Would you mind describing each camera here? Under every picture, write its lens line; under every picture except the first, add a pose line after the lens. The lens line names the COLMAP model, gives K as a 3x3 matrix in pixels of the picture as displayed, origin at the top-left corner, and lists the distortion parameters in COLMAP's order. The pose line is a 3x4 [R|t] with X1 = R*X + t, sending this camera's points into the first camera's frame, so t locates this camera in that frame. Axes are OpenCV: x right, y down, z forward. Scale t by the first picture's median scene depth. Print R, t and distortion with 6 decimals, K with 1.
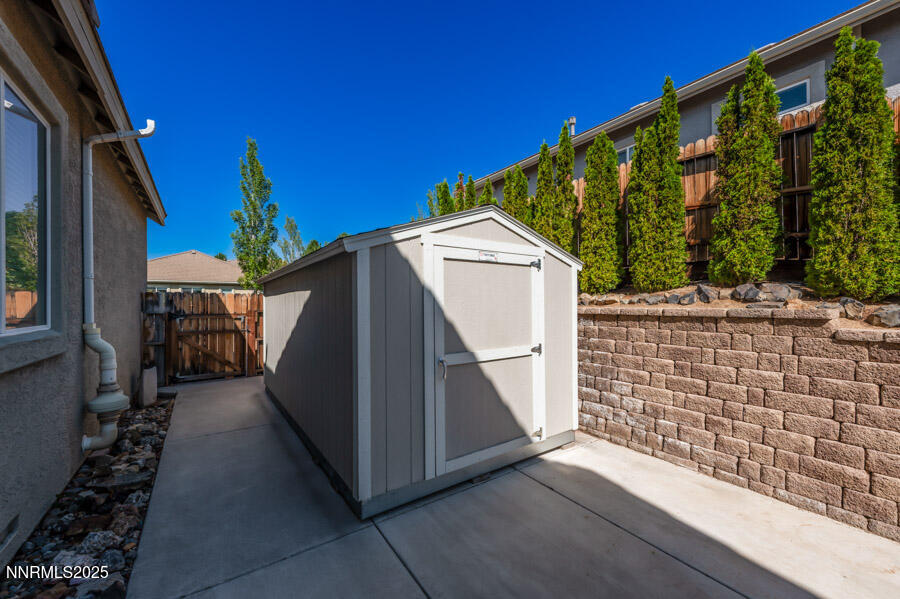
lens RADIAL K [[353.4, 0, 450.1], [0, 353.4, 300.5], [0, 0, 1]] dist [0.000197, 0.000001]
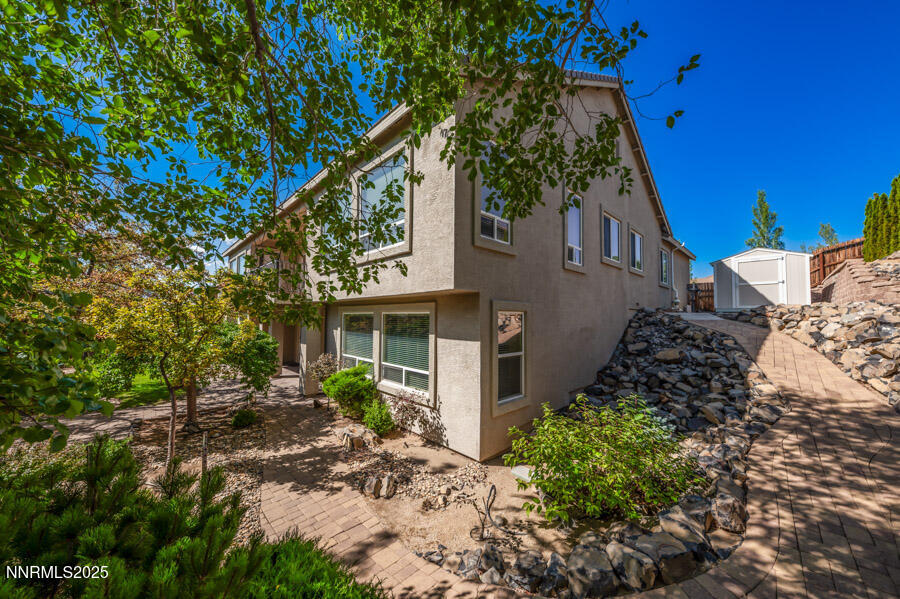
lens RADIAL K [[308.7, 0, 449.8], [0, 308.7, 304.8], [0, 0, 1]] dist [0.001053, 0.000037]
pose [[0.157135, -0.042958, -0.986642, 3.014182], [0.004203, 0.999074, -0.042830, 0.527203], [0.987568, 0.002584, 0.157170, -3.053509]]
